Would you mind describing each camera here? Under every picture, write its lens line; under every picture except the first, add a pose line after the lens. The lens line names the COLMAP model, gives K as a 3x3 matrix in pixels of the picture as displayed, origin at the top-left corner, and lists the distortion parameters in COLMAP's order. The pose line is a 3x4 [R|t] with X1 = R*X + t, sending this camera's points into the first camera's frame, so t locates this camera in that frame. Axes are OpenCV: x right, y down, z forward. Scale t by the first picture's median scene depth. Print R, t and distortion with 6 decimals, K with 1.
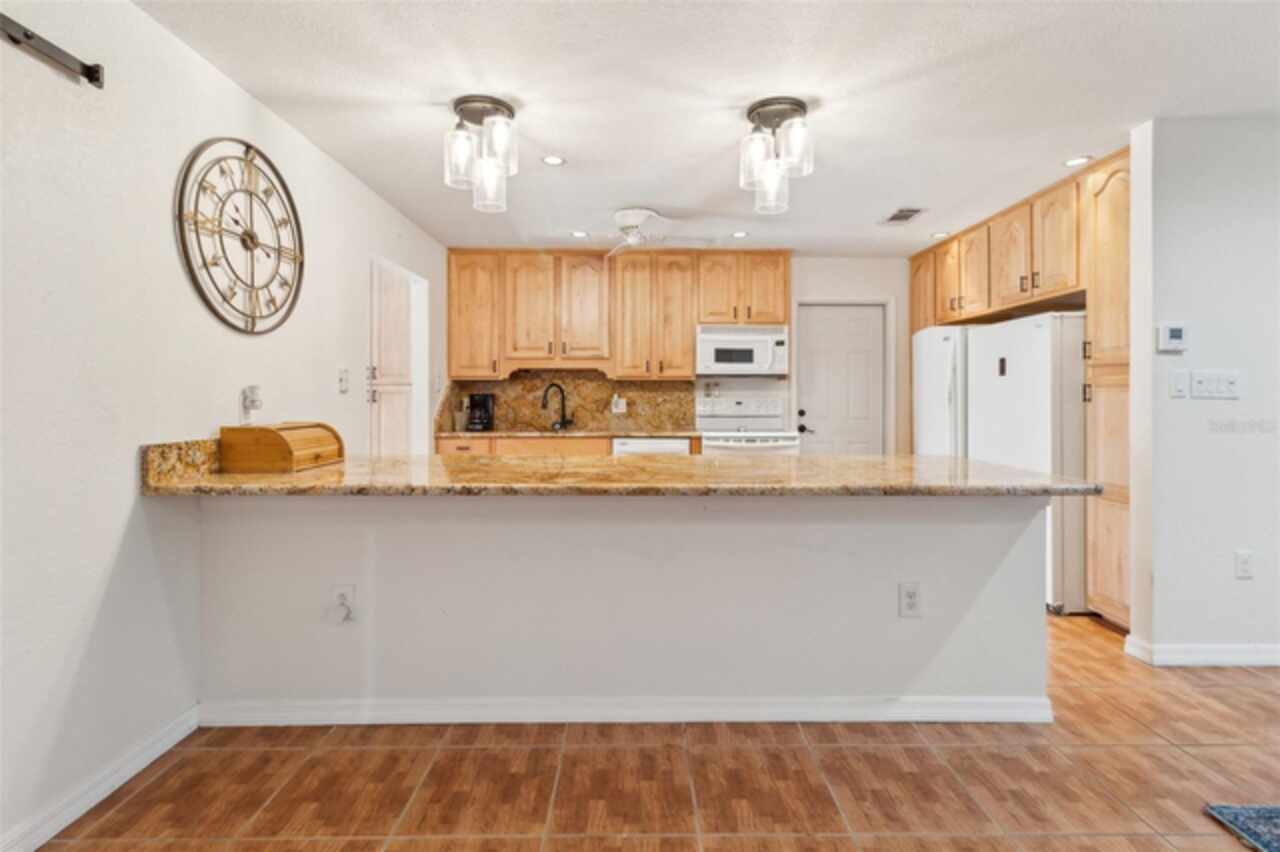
lens RADIAL K [[603.1, 0, 647.6], [0, 603.1, 396.2], [0, 0, 1]] dist [0.002977, 0.000270]
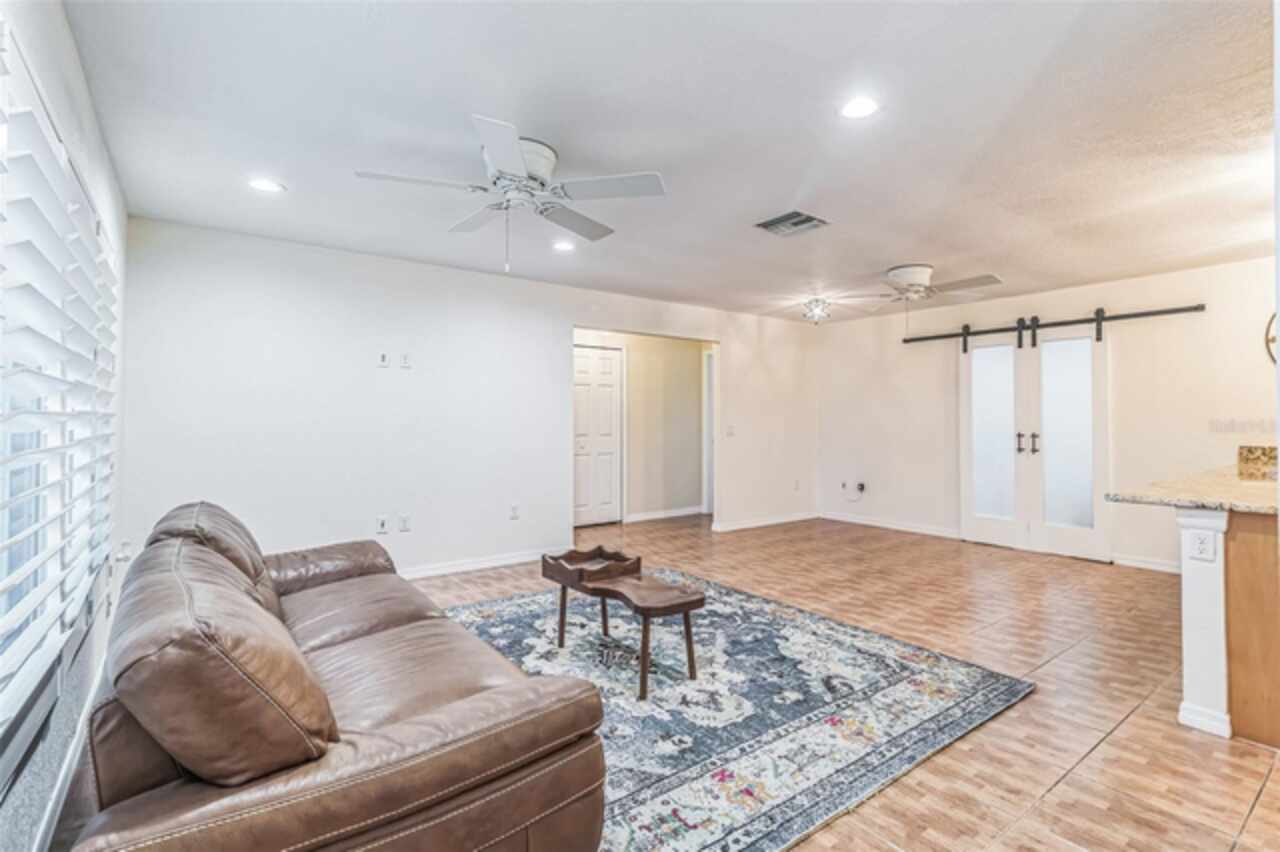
lens RADIAL K [[591.9, 0, 643.3], [0, 591.9, 412.6], [0, 0, 1]] dist [0.000930, 0.000427]
pose [[-0.807039, -0.011374, -0.590389, 0.986995], [-0.001848, 0.999858, -0.016736, -0.002541], [0.590495, -0.012416, -0.806946, 0.610338]]
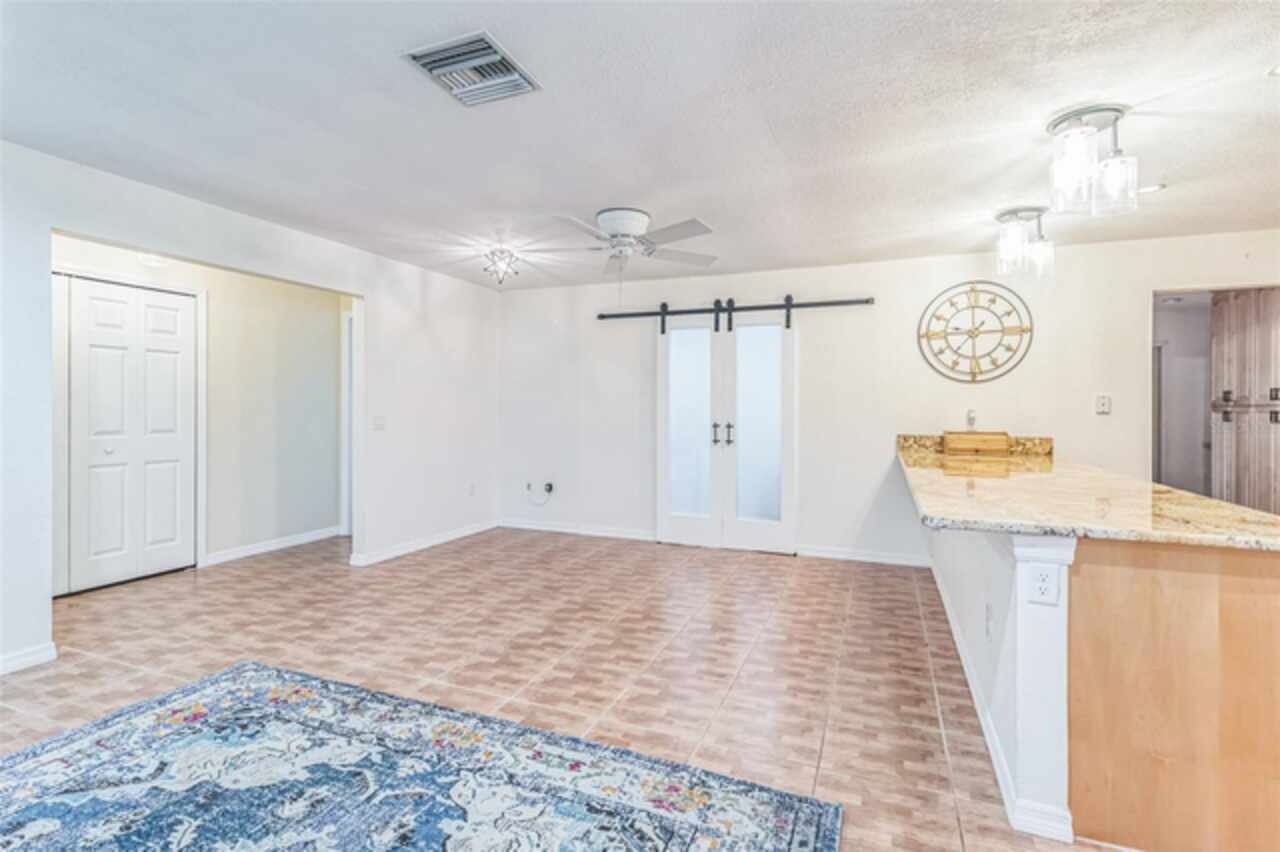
lens RADIAL K [[591.9, 0, 643.3], [0, 591.9, 412.6], [0, 0, 1]] dist [0.000930, 0.000427]
pose [[-0.386179, 0.001096, -0.922423, 0.744216], [-0.004888, 0.999983, 0.003234, -0.005501], [0.922411, 0.005758, -0.386167, 0.398357]]
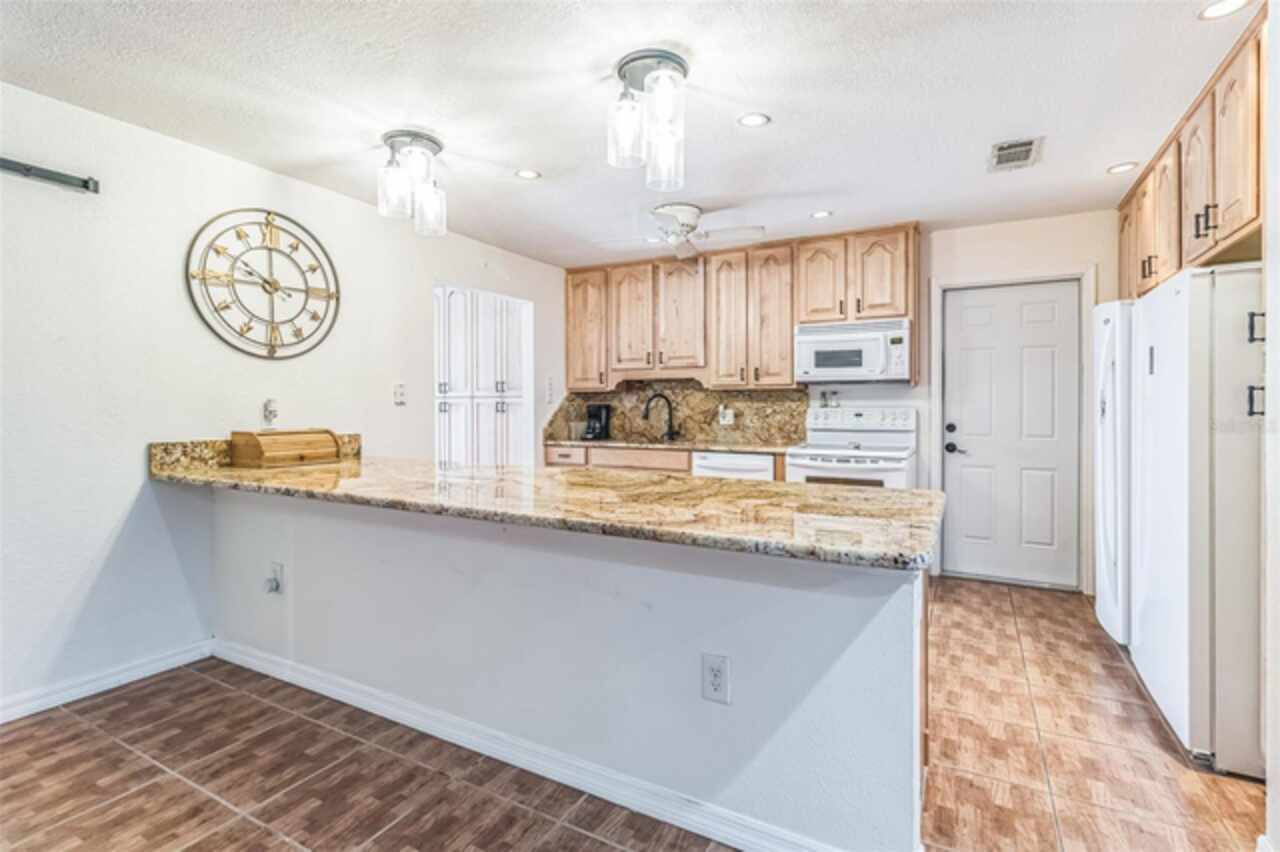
lens RADIAL K [[600.5, 0, 646.6], [0, 600.5, 410.1], [0, 0, 1]] dist [0.000070, 0.000349]
pose [[0.871760, 0.001357, -0.489931, 0.343077], [0.001638, 0.999983, 0.005684, -0.000454], [0.489930, -0.005757, 0.871743, 0.145517]]
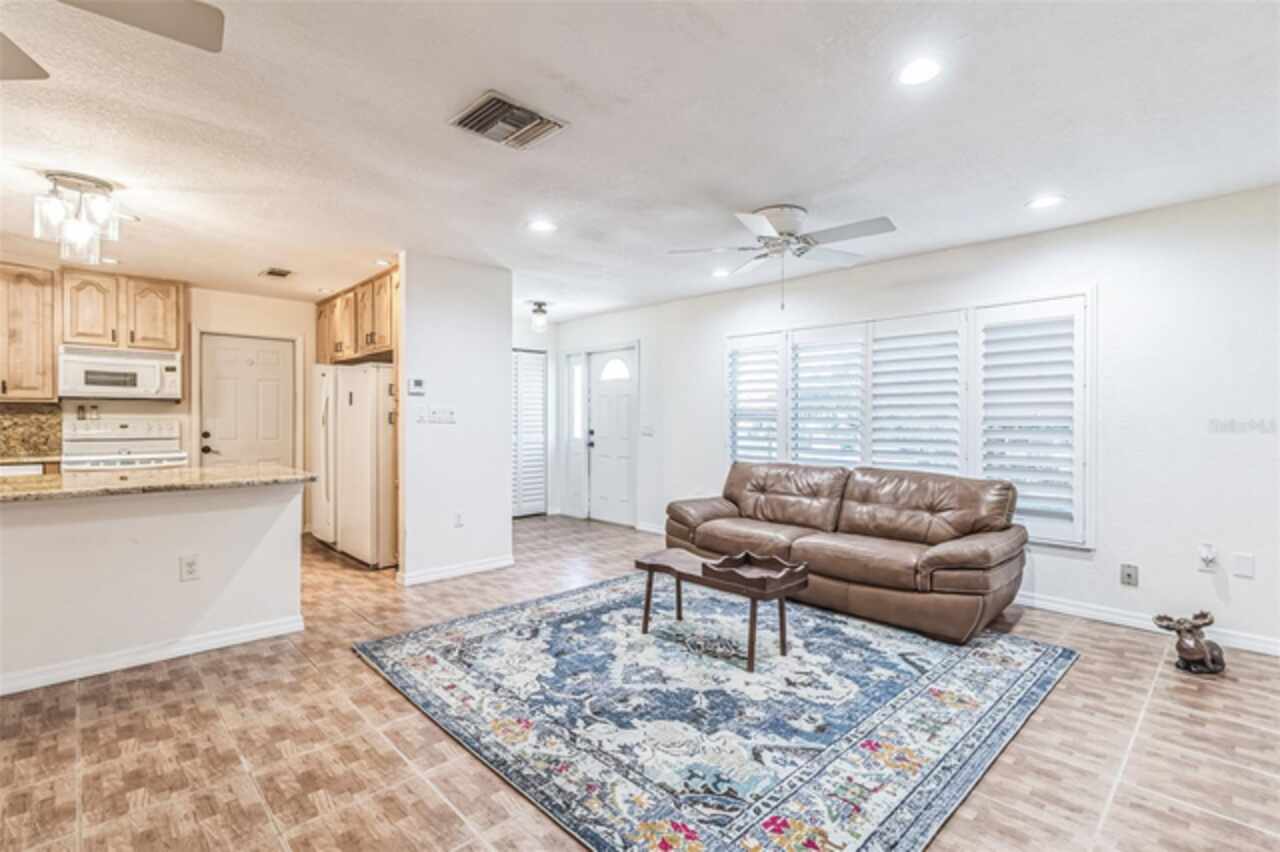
lens RADIAL K [[591.9, 0, 643.3], [0, 591.9, 412.6], [0, 0, 1]] dist [0.000930, 0.000427]
pose [[0.729735, 0.007183, 0.683693, 0.123327], [-0.003072, 0.999969, -0.007227, -0.007201], [-0.683723, 0.003174, 0.729734, -0.340069]]
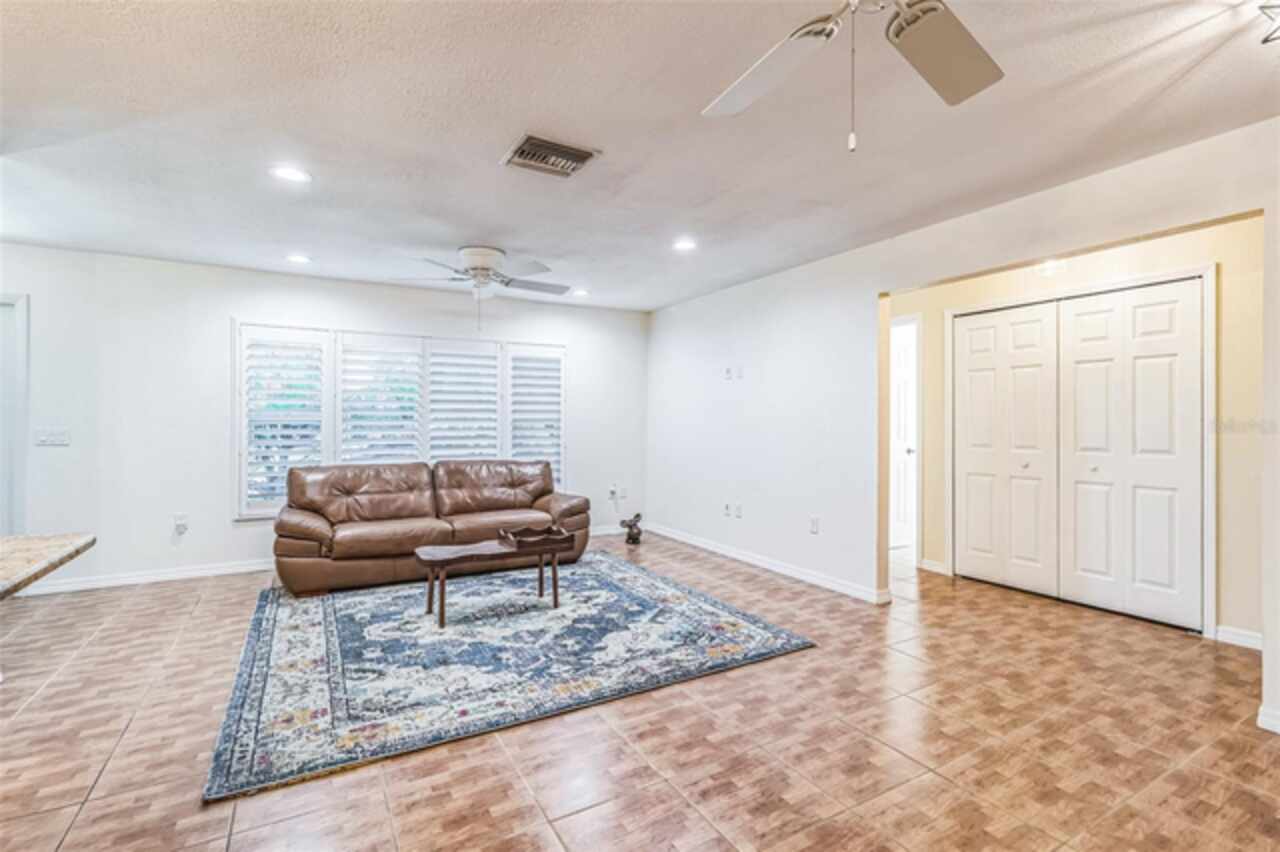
lens RADIAL K [[597.3, 0, 653.0], [0, 597.3, 422.3], [0, 0, 1]] dist [0.002363, 0.000501]
pose [[-0.495011, -0.004647, 0.868874, -0.156989], [-0.005554, 0.999982, 0.002184, -0.006372], [-0.868869, -0.003745, -0.495028, 0.306962]]
